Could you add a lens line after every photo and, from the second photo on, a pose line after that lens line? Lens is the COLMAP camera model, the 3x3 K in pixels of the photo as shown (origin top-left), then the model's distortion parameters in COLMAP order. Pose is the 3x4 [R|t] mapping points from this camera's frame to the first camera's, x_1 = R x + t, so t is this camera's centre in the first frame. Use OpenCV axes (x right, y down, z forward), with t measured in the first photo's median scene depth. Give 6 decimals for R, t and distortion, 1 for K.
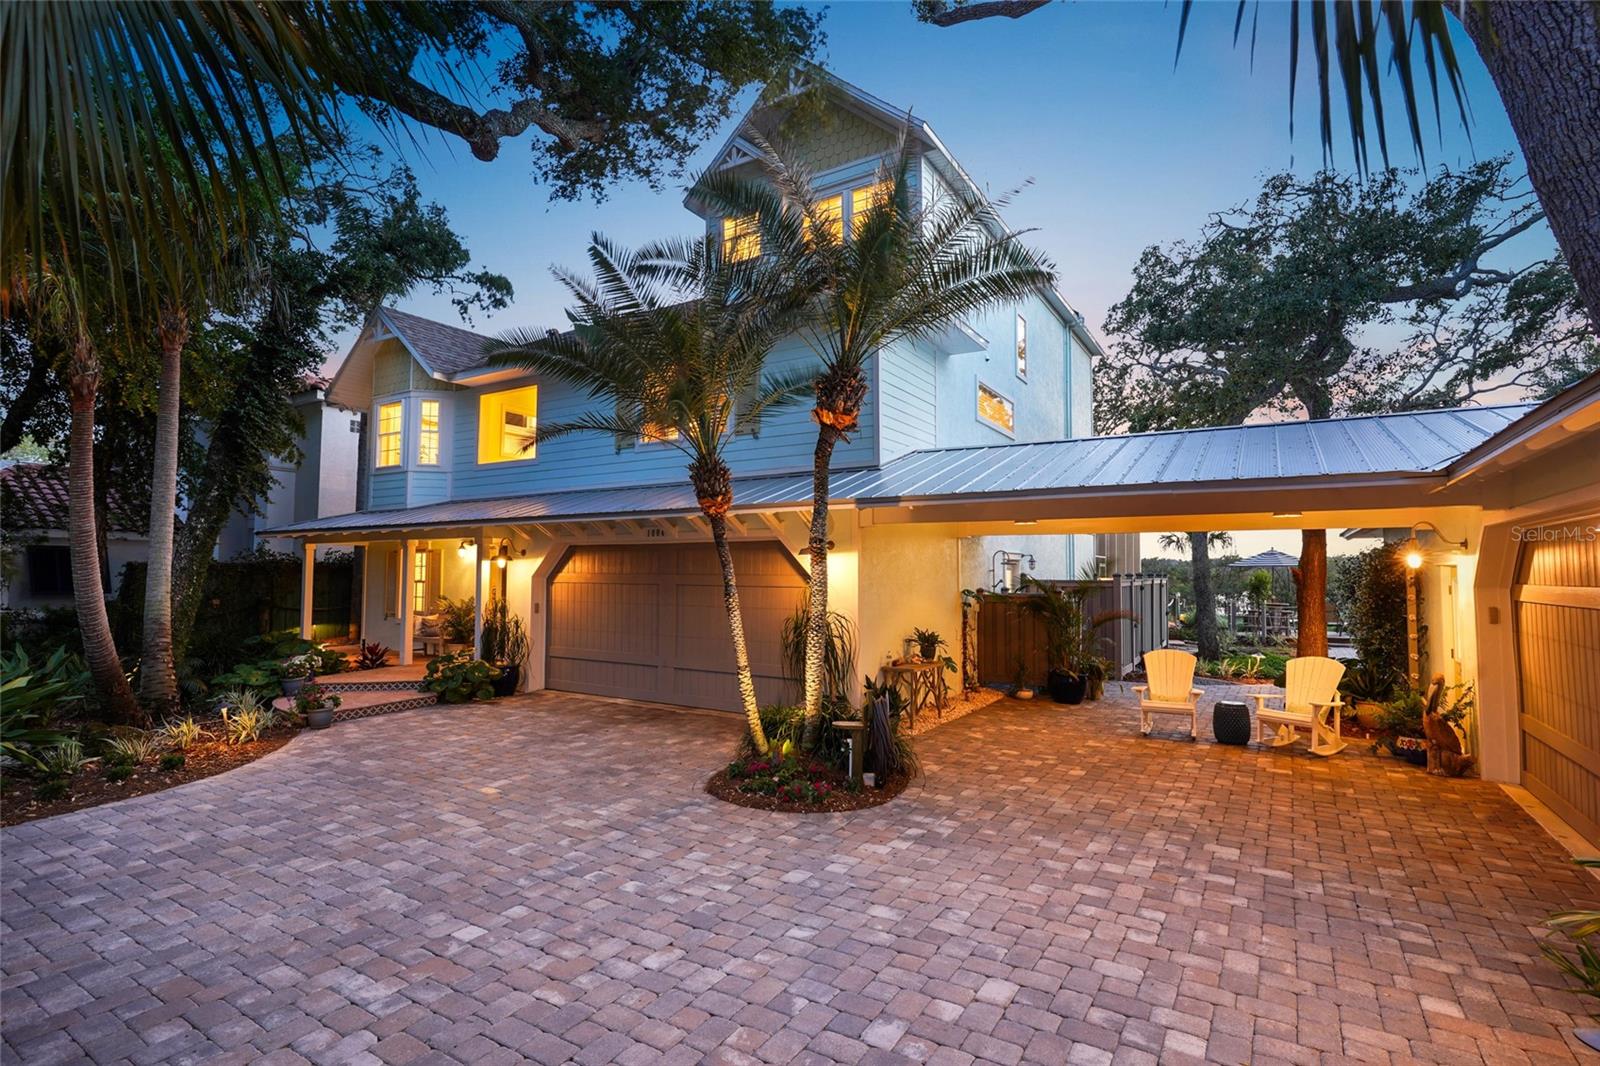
lens RADIAL K [[774.2, 0, 821.2], [0, 774.2, 540.7], [0, 0, 1]] dist [-0.000348, 0.000021]
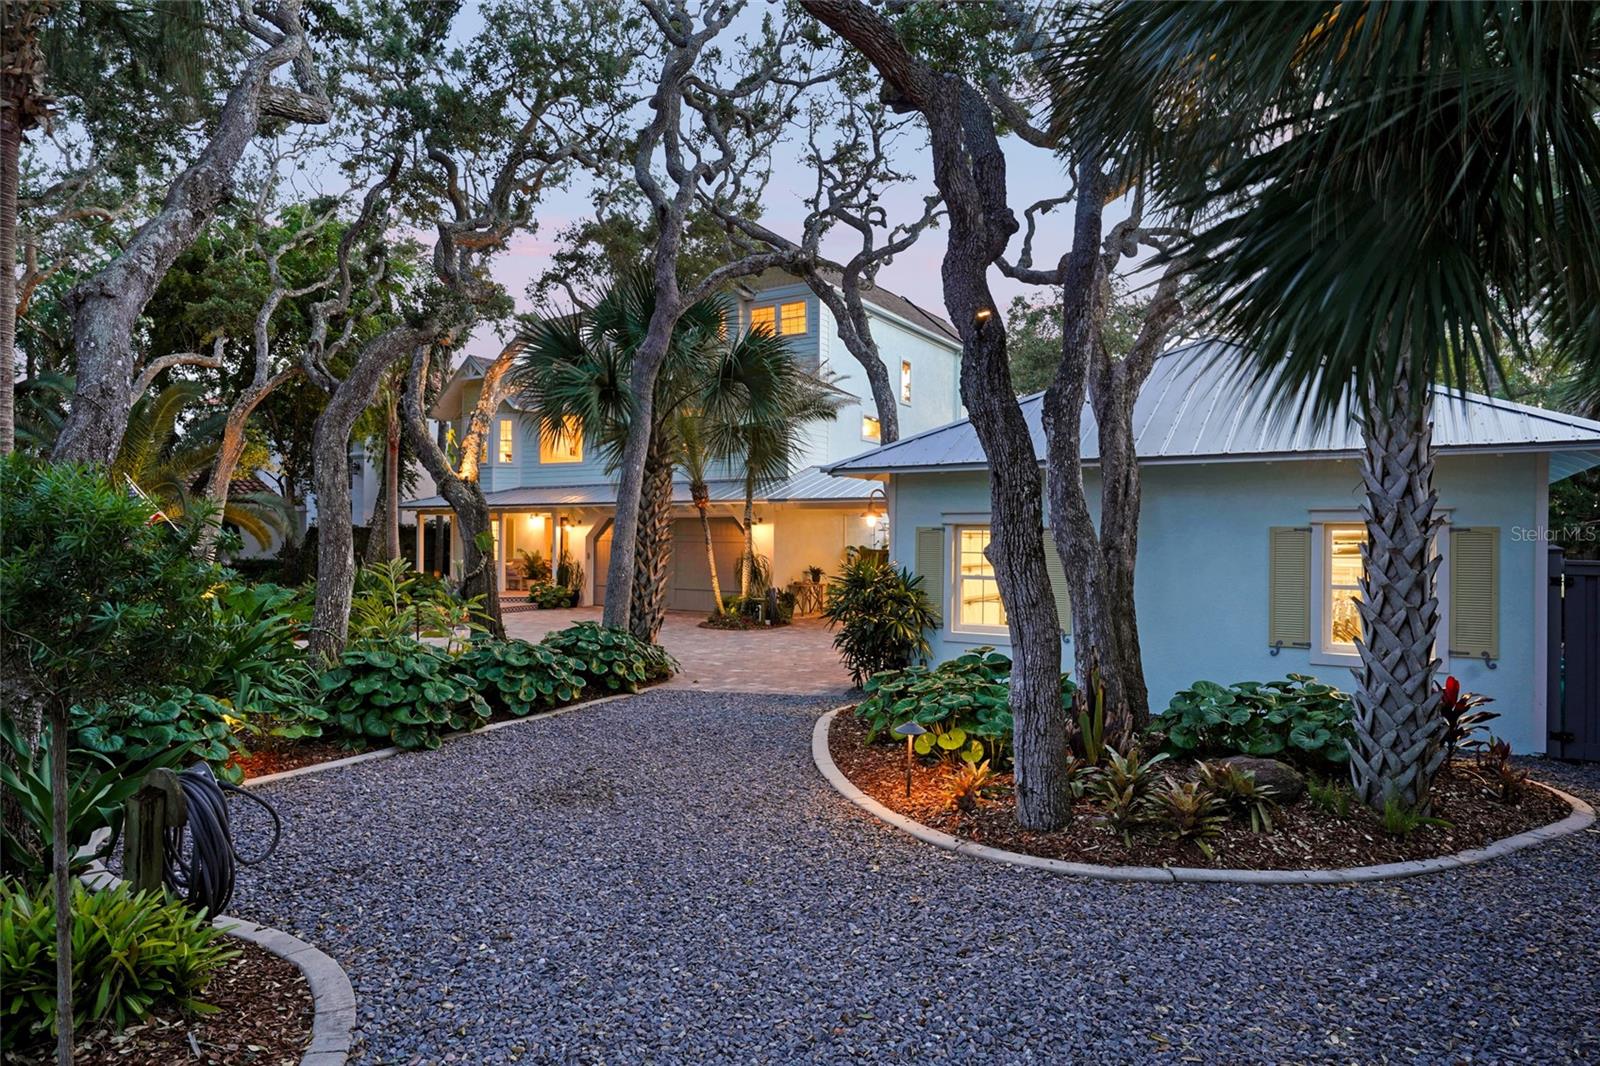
lens RADIAL K [[966.6, 0, 800.0], [0, 966.6, 533.0], [0, 0, 1]] dist [0.000323, -0.000011]
pose [[0.999882, 0.005439, -0.014371, 0.132589], [-0.005001, 0.999526, 0.030368, -0.031874], [0.014529, -0.030292, 0.999435, -1.263066]]
